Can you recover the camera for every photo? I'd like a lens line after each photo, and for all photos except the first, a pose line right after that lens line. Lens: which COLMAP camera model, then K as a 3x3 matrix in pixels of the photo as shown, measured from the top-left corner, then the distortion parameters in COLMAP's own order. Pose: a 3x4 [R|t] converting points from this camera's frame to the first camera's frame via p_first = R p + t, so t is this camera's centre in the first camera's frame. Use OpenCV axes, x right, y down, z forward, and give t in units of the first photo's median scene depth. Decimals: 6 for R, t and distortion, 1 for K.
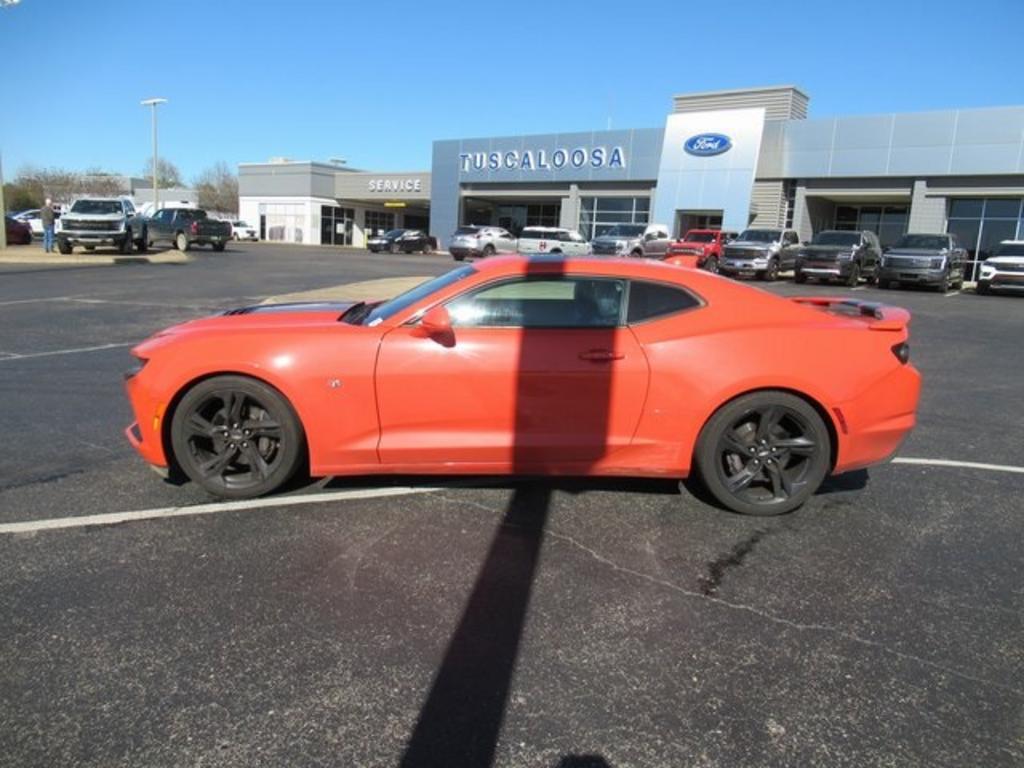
lens RADIAL K [[748.7, 0, 517.6], [0, 748.7, 374.5], [0, 0, 1]] dist [-0.000408, -0.006771]
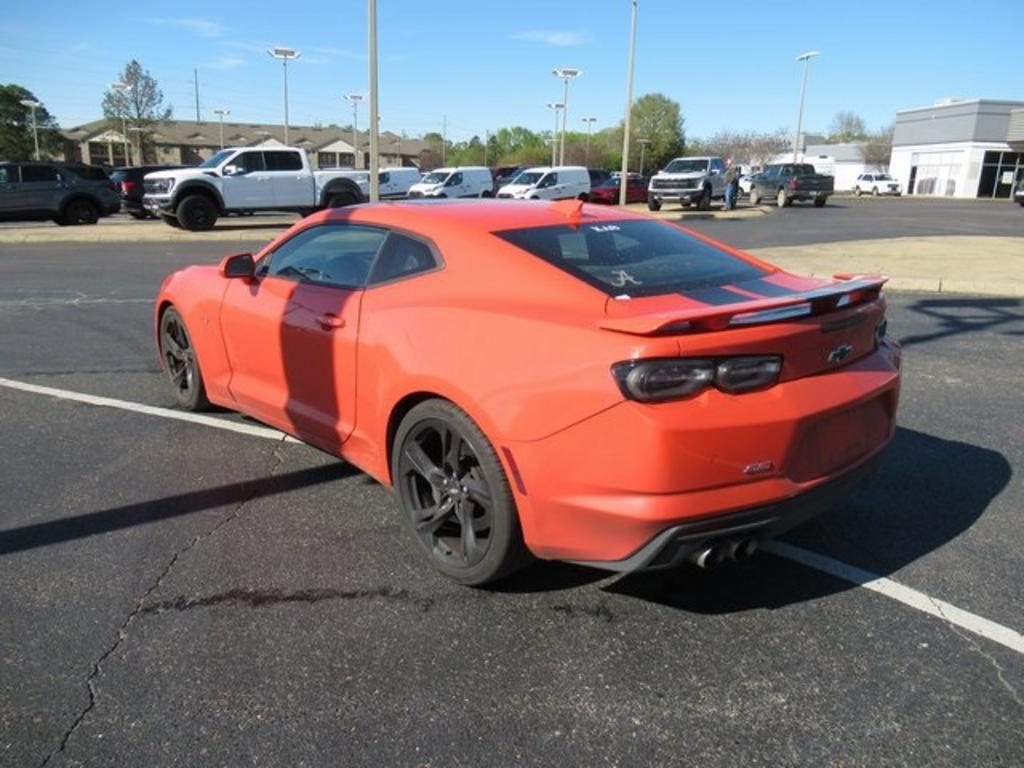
lens RADIAL K [[748.7, 0, 508.9], [0, 748.7, 384.1], [0, 0, 1]] dist [-0.000408, -0.006771]
pose [[0.649529, 0.163849, -0.742473, 0.059273], [-0.113321, 0.986460, 0.118558, -0.005325], [0.751845, 0.007131, 0.659301, 0.040975]]
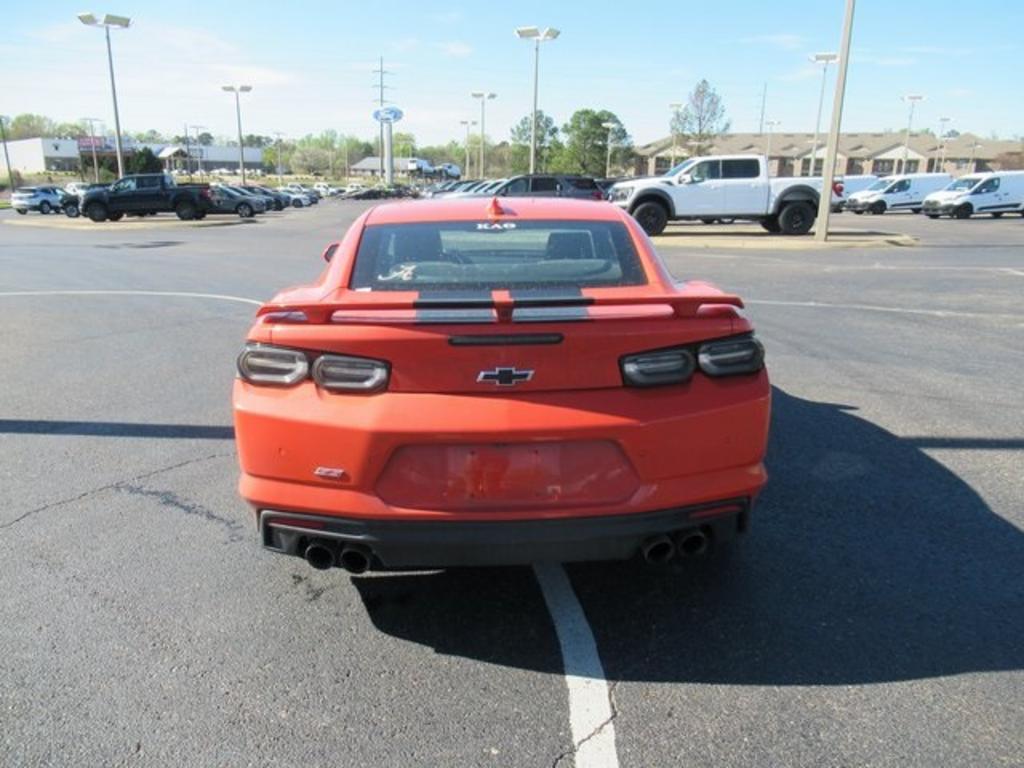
lens RADIAL K [[748.7, 0, 504.6], [0, 748.7, 383.4], [0, 0, 1]] dist [-0.000408, -0.006771]
pose [[0.015138, 0.210878, -0.977395, 0.074386], [-0.171787, 0.963521, 0.205224, -0.011057], [0.985018, 0.164797, 0.050812, 0.081629]]
